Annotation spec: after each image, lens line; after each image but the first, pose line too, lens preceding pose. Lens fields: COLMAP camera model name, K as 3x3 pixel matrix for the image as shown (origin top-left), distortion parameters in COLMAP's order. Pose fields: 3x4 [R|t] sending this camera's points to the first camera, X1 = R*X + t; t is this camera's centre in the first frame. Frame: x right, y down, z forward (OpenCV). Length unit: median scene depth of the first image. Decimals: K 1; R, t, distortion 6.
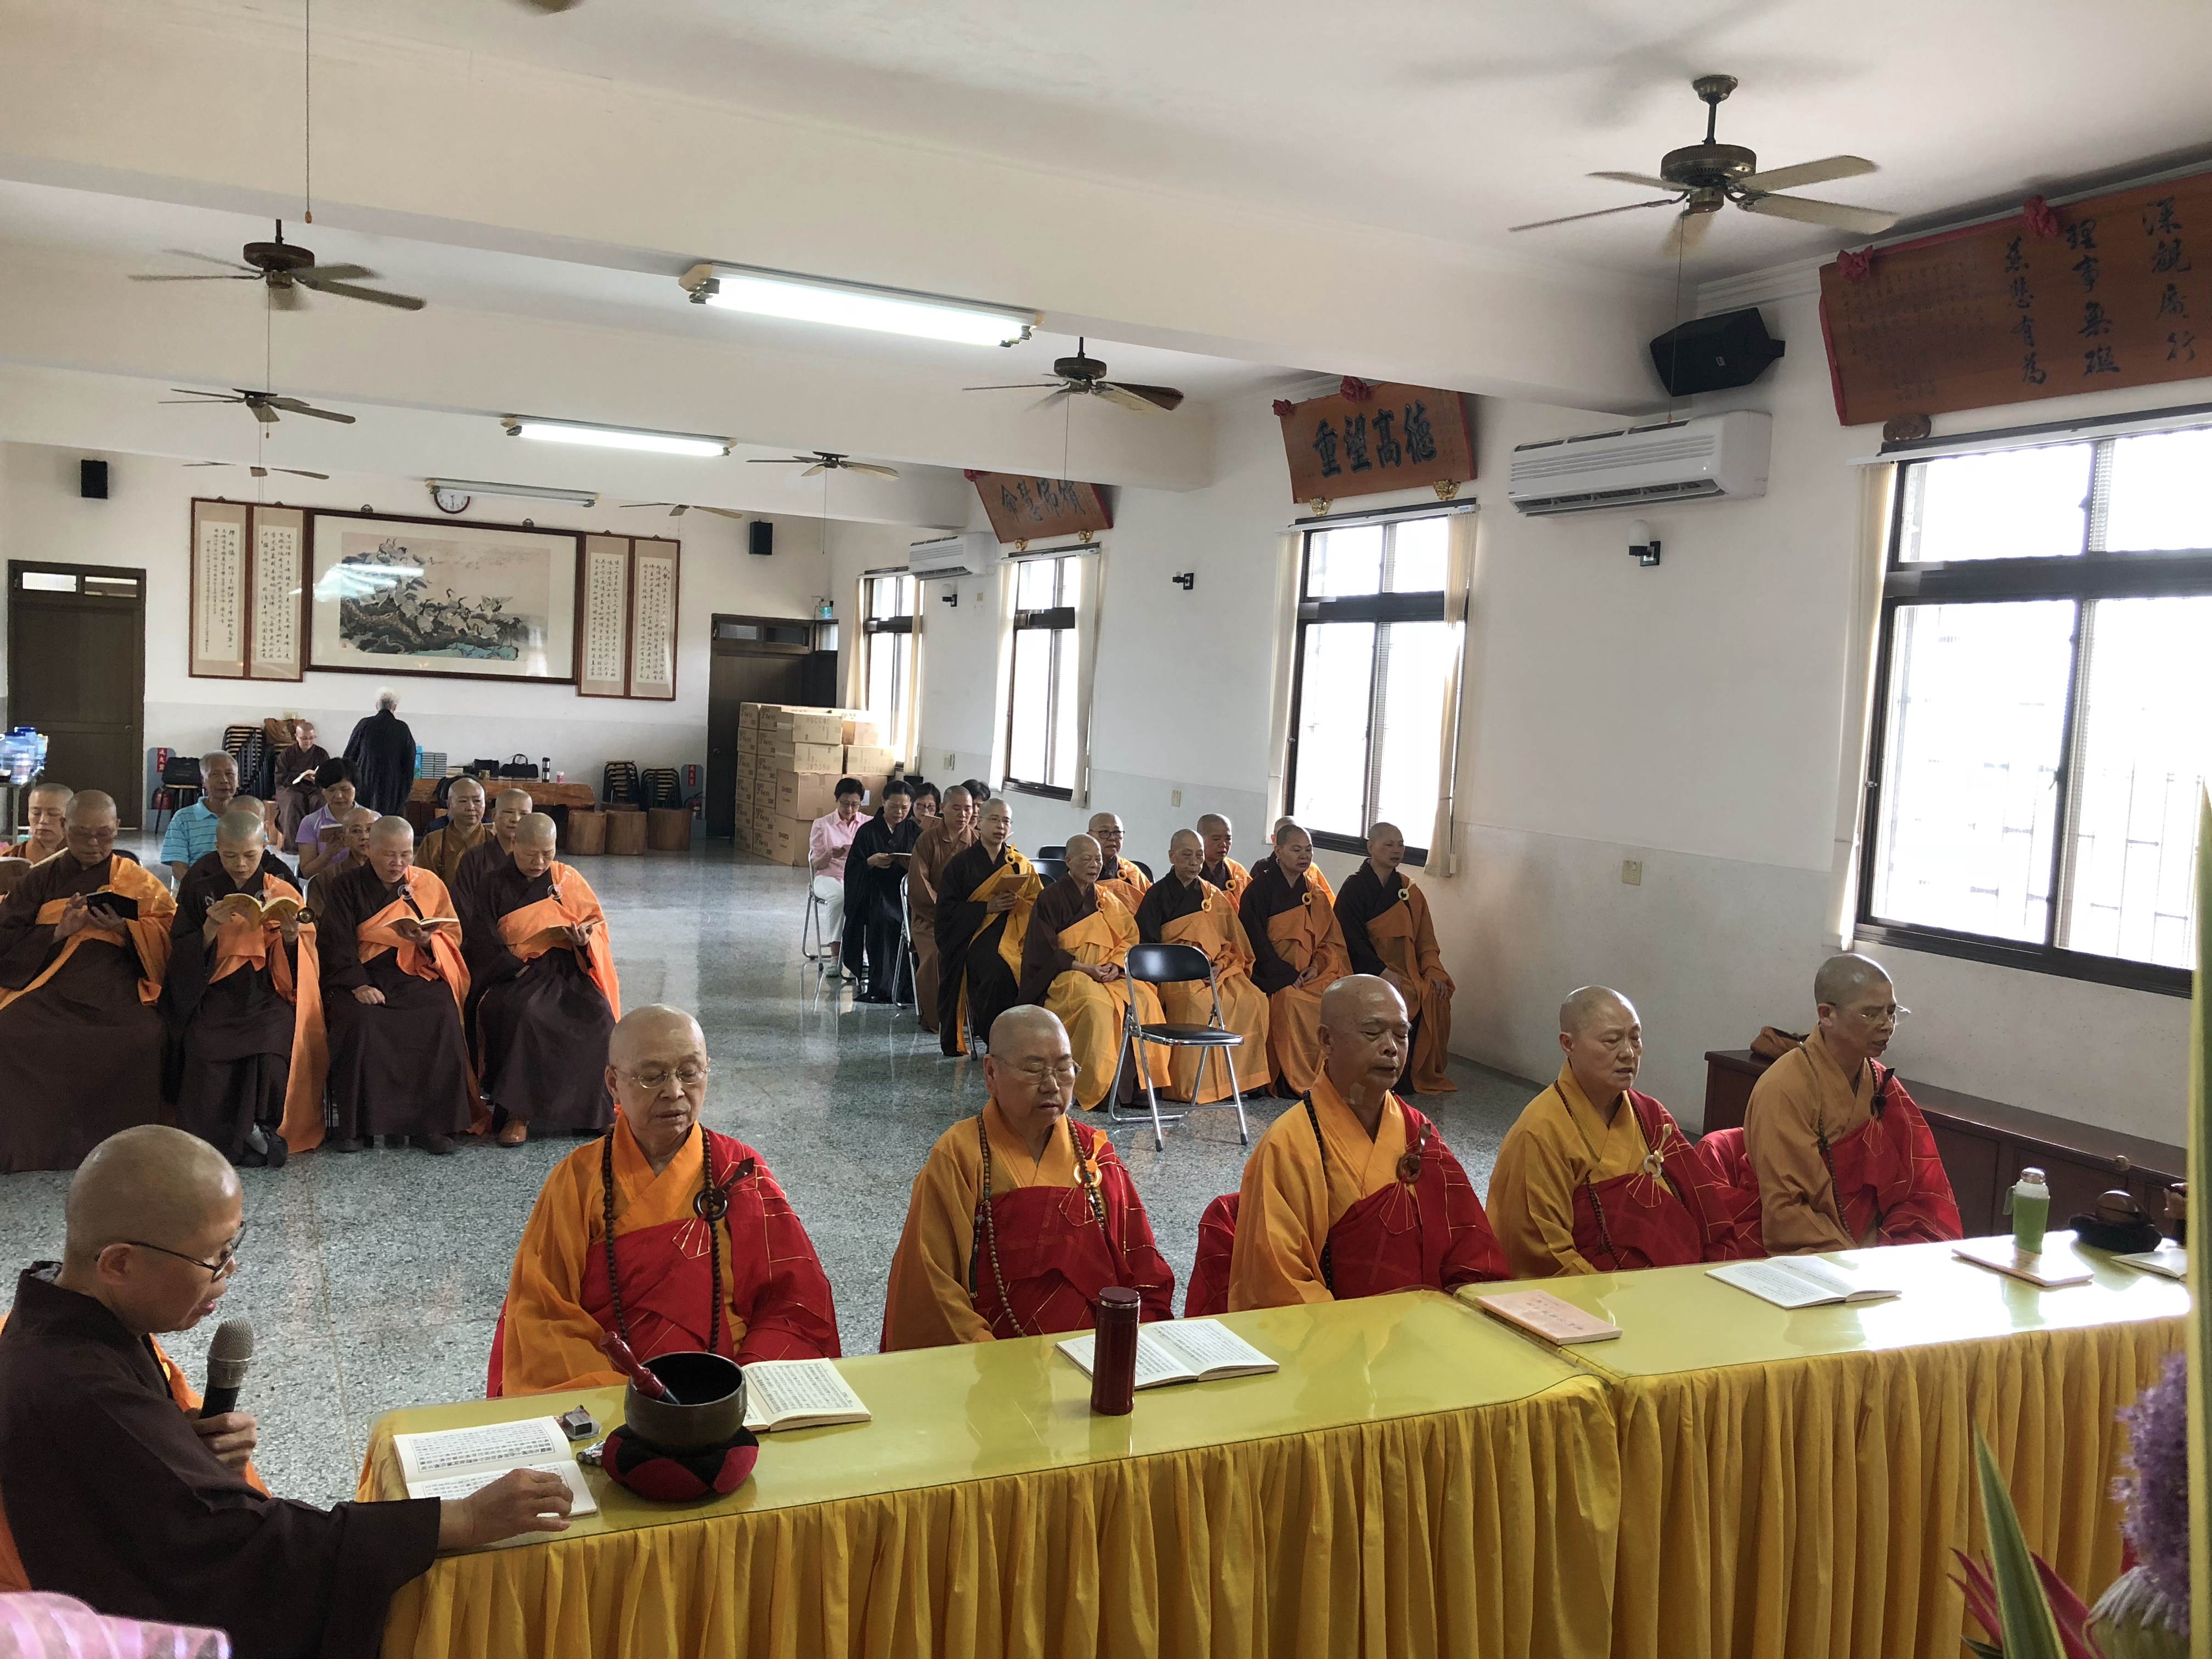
lens RADIAL K [[1849.1, 0, 1096.4], [0, 1849.1, 823.1], [0, 0, 1]] dist [0.050216, -0.049777]
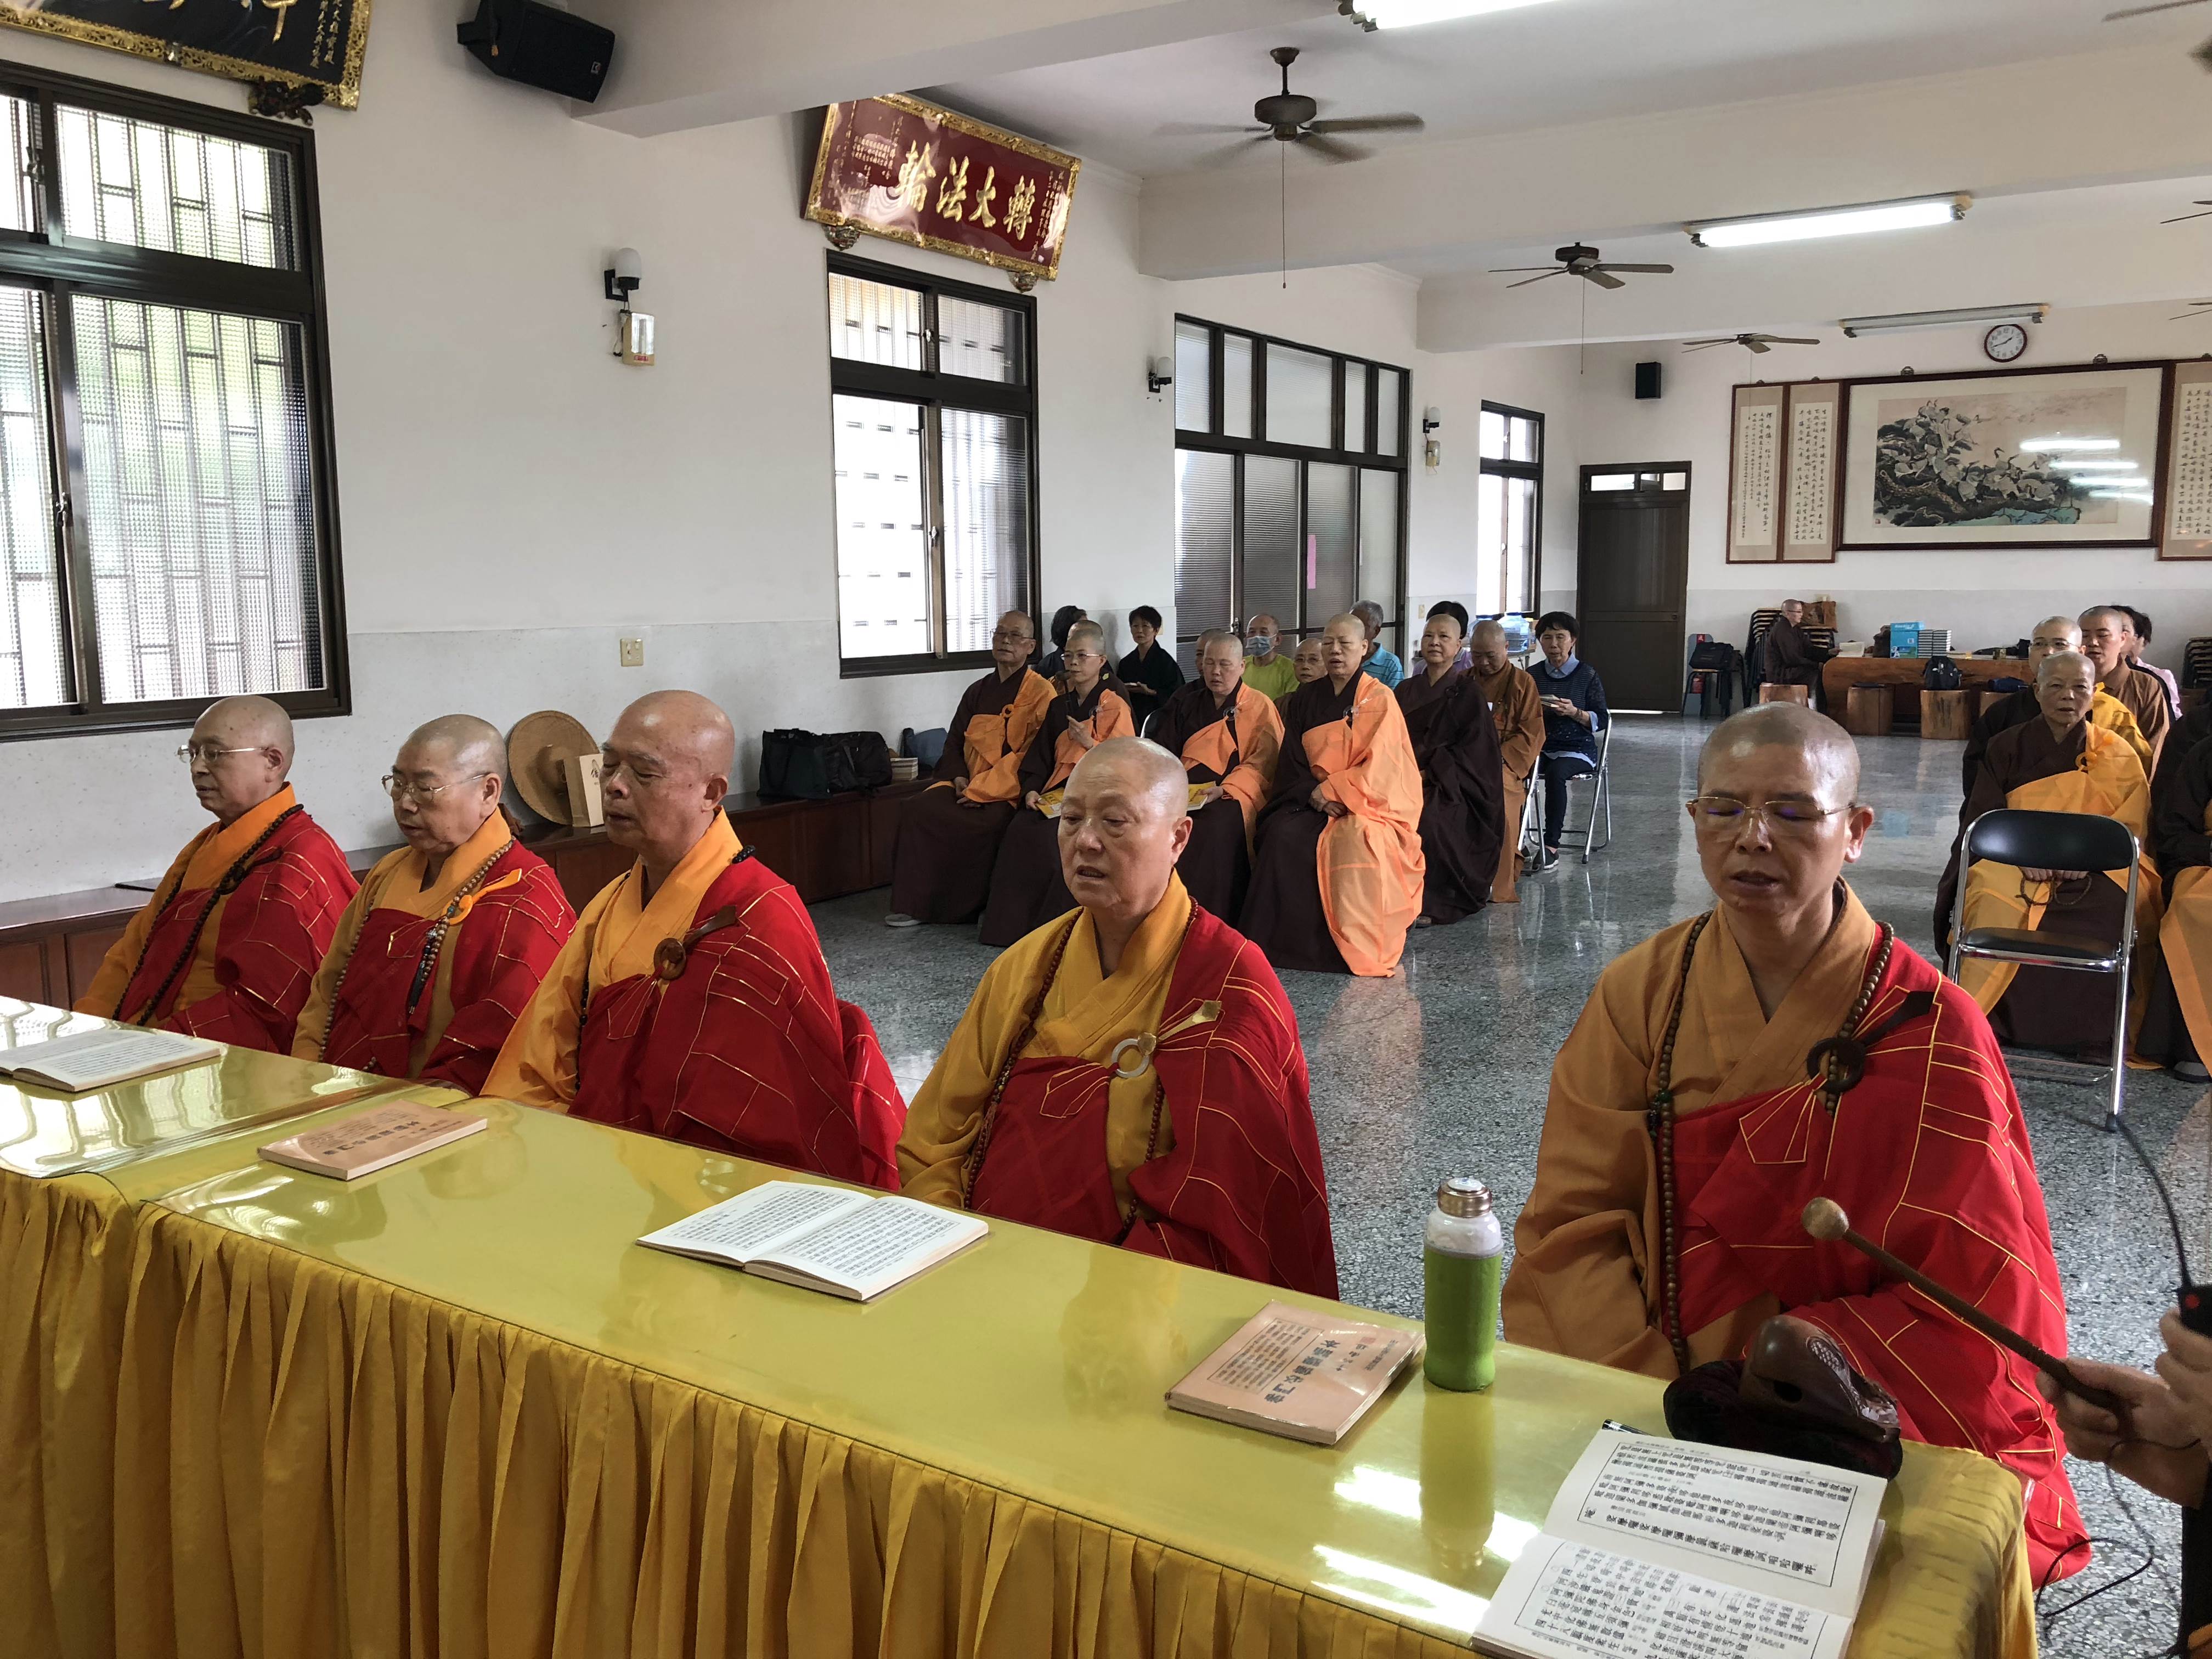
lens RADIAL K [[1849.1, 0, 1094.8], [0, 1849.1, 826.4], [0, 0, 1]] dist [0.050216, -0.049777]
pose [[0.545359, 0.066835, -0.835534, 0.182666], [-0.016852, 0.997489, 0.068791, 0.000919], [0.838033, -0.023435, 0.545116, 0.147695]]
